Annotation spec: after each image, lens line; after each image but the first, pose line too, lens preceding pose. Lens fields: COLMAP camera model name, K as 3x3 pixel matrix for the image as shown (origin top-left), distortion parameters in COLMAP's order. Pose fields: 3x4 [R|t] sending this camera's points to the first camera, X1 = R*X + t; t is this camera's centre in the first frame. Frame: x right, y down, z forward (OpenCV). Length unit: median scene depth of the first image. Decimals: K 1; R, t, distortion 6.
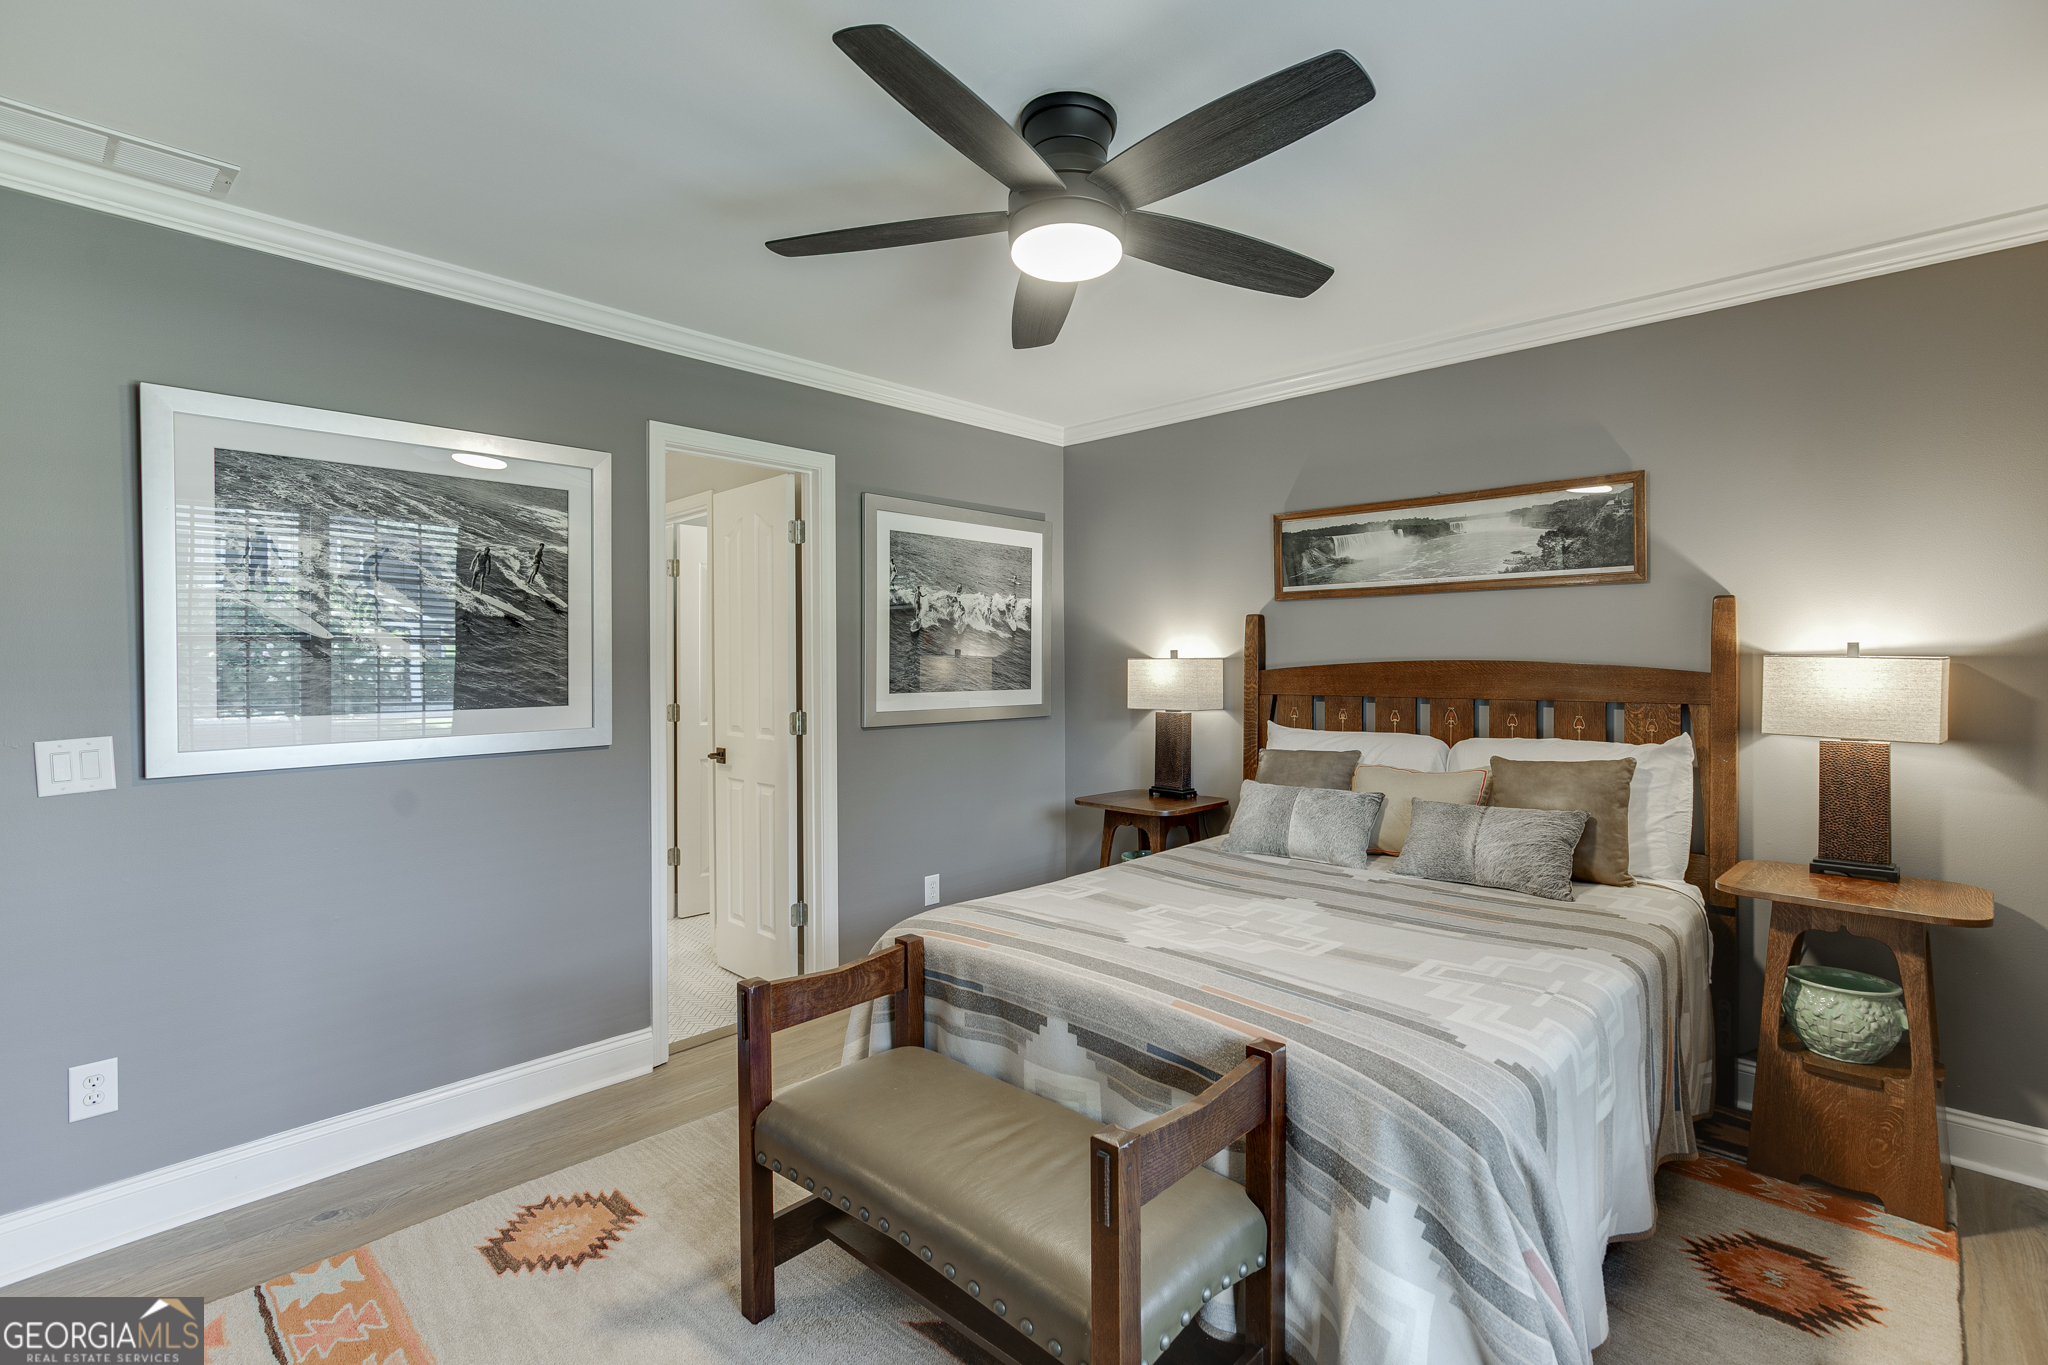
lens RADIAL K [[955.2, 0, 1020.6], [0, 955.2, 667.6], [0, 0, 1]] dist [-0.000732, 0.000064]
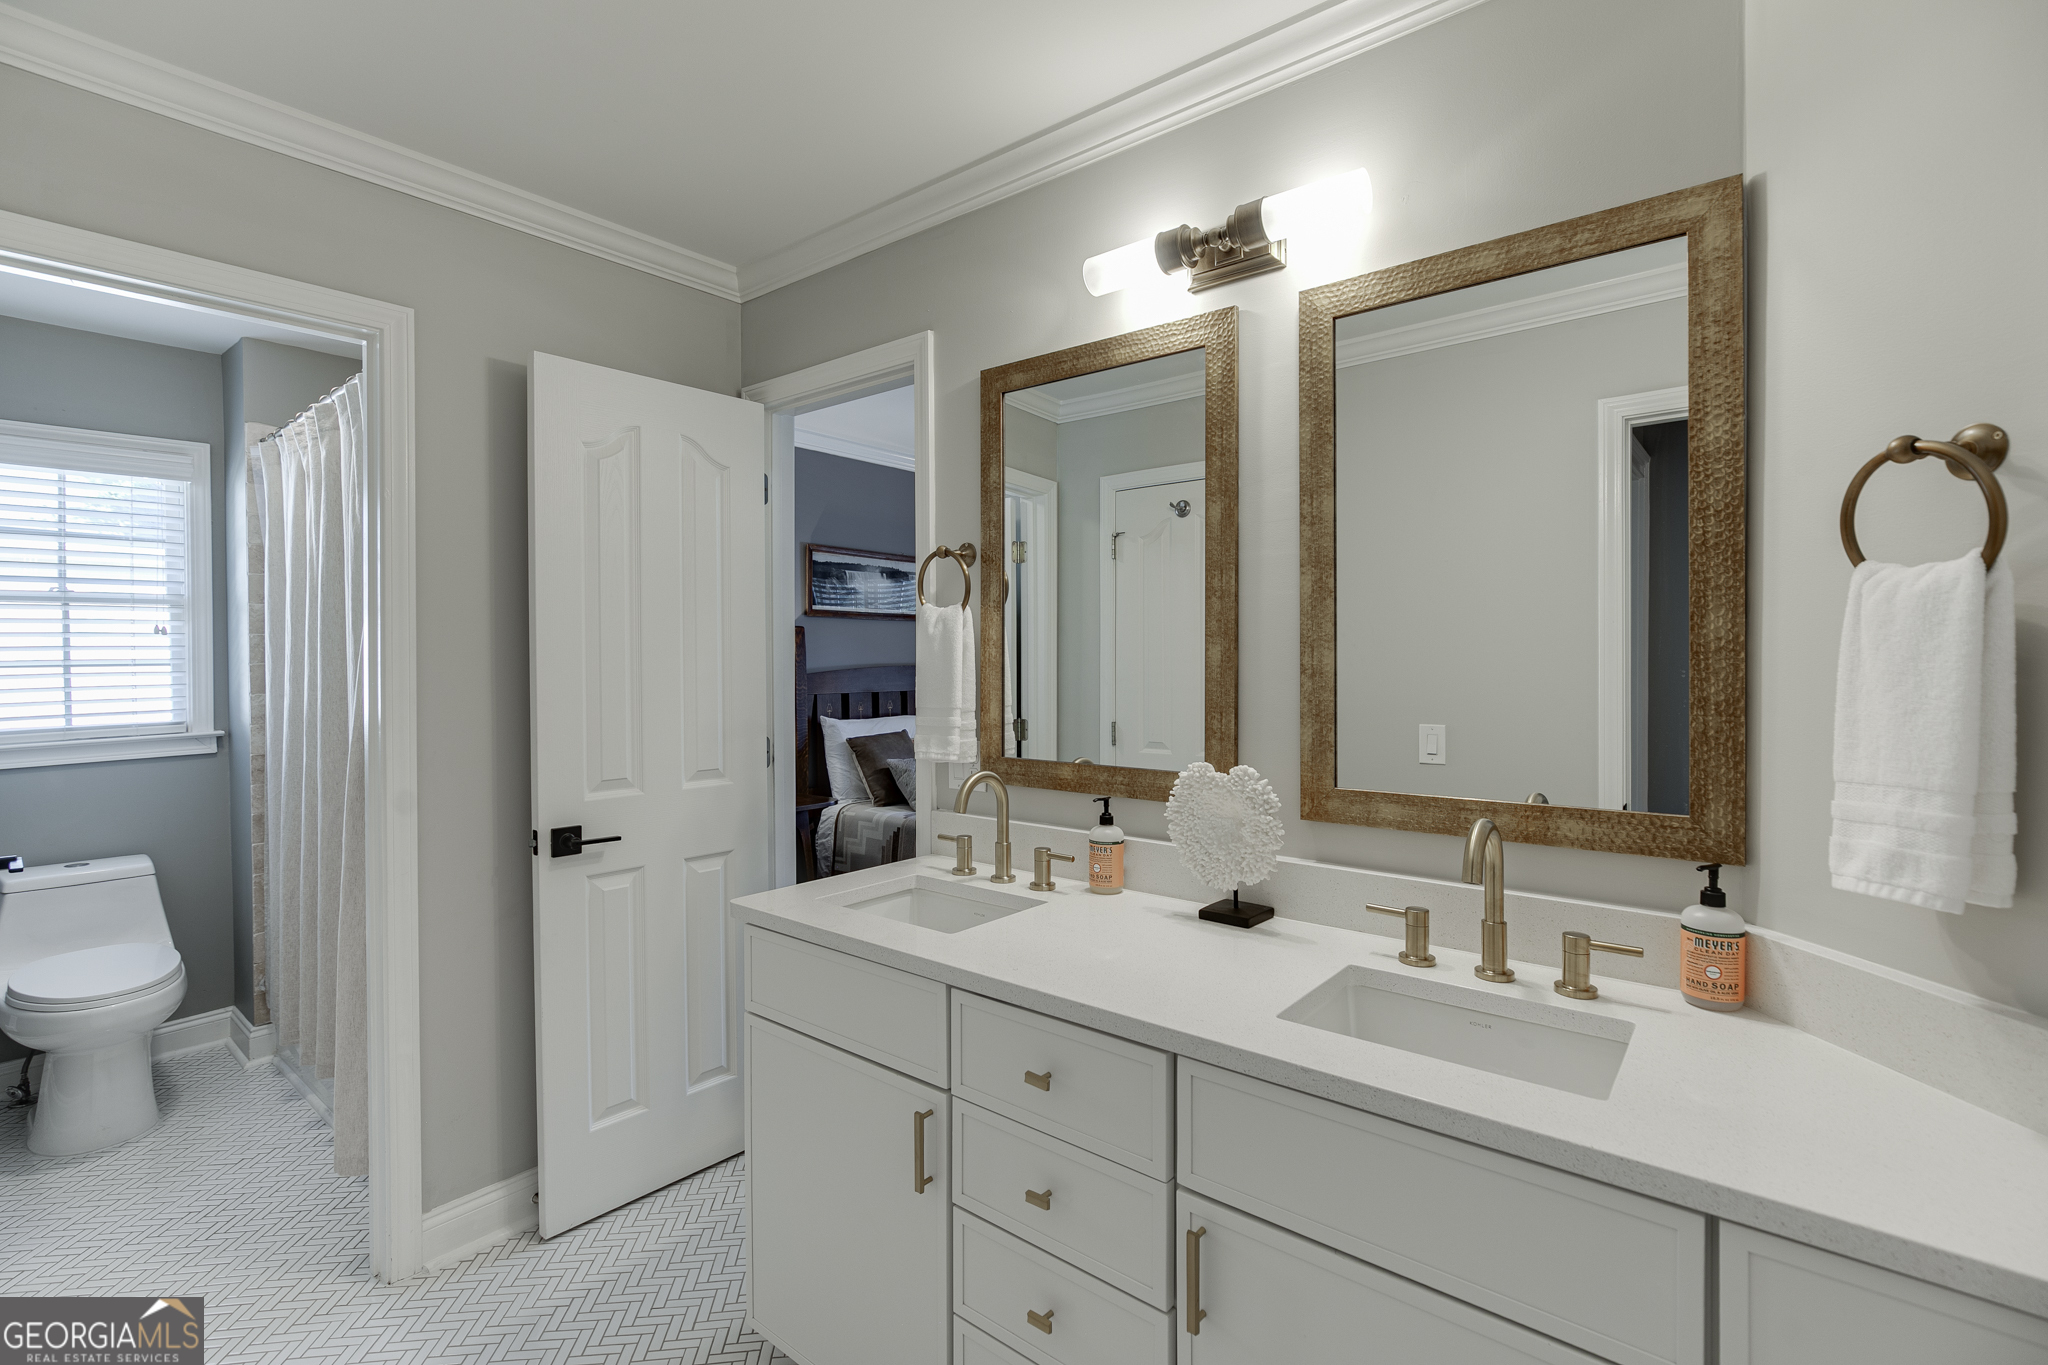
lens RADIAL K [[920.6, 0, 1020.6], [0, 920.6, 668.6], [0, 0, 1]] dist [-0.006921, 0.000224]
pose [[-0.075808, -0.003219, 0.997117, -1.036311], [0.016161, 0.999859, 0.004456, -0.005655], [-0.996991, 0.016452, -0.075745, 0.944752]]
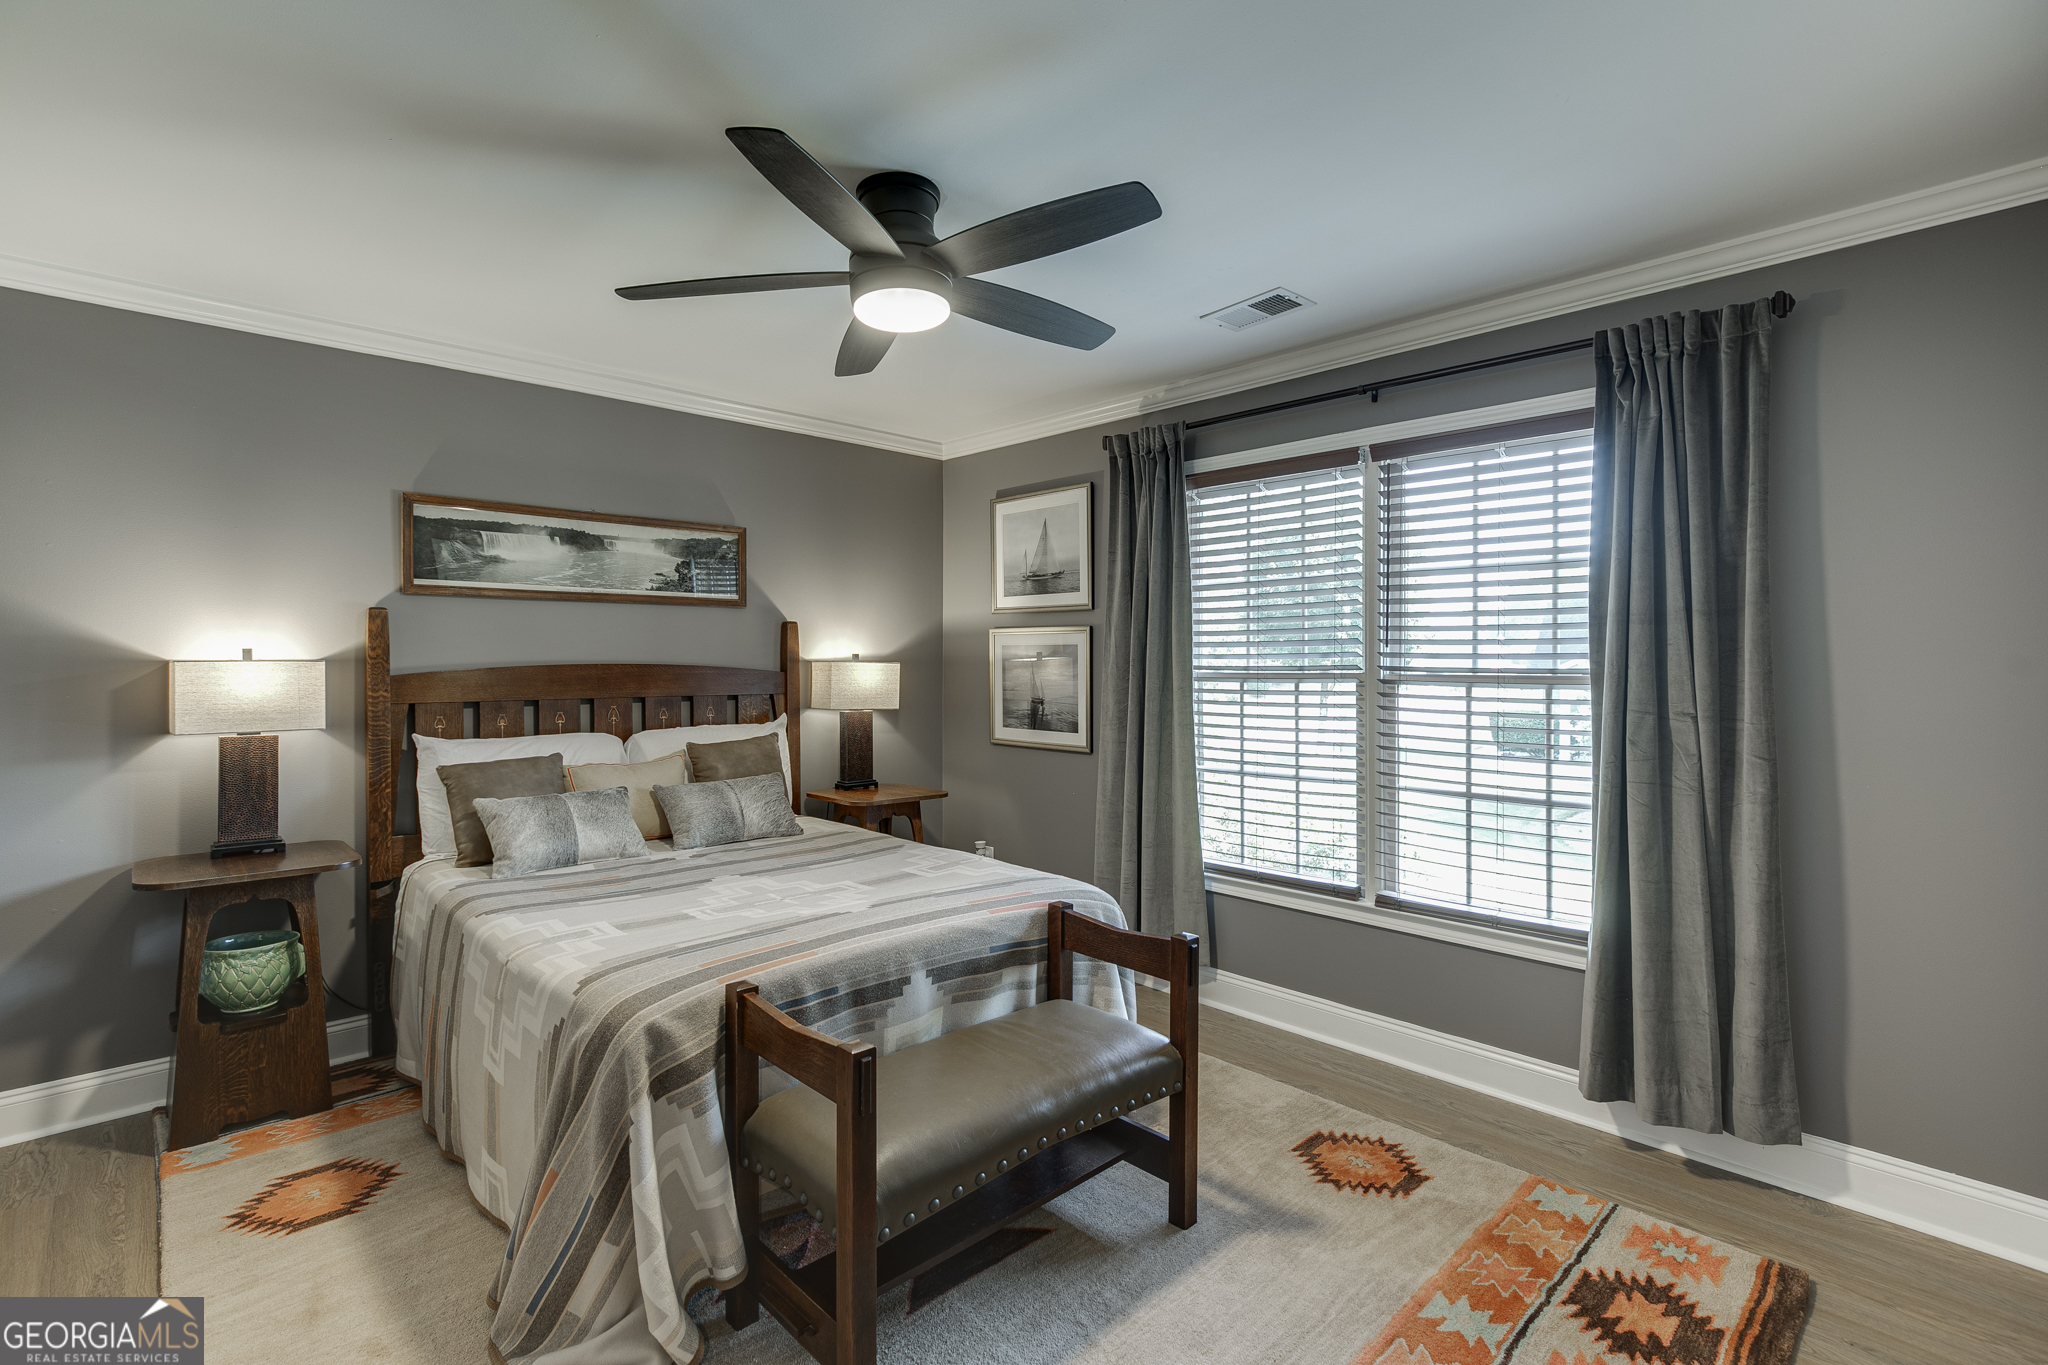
lens RADIAL K [[955.2, 0, 1020.6], [0, 955.2, 667.6], [0, 0, 1]] dist [-0.000732, 0.000064]
pose [[0.055577, -0.004026, 0.998446, -0.637283], [0.005713, 0.999977, 0.003714, -0.004295], [-0.998438, 0.005498, 0.055598, 0.460797]]
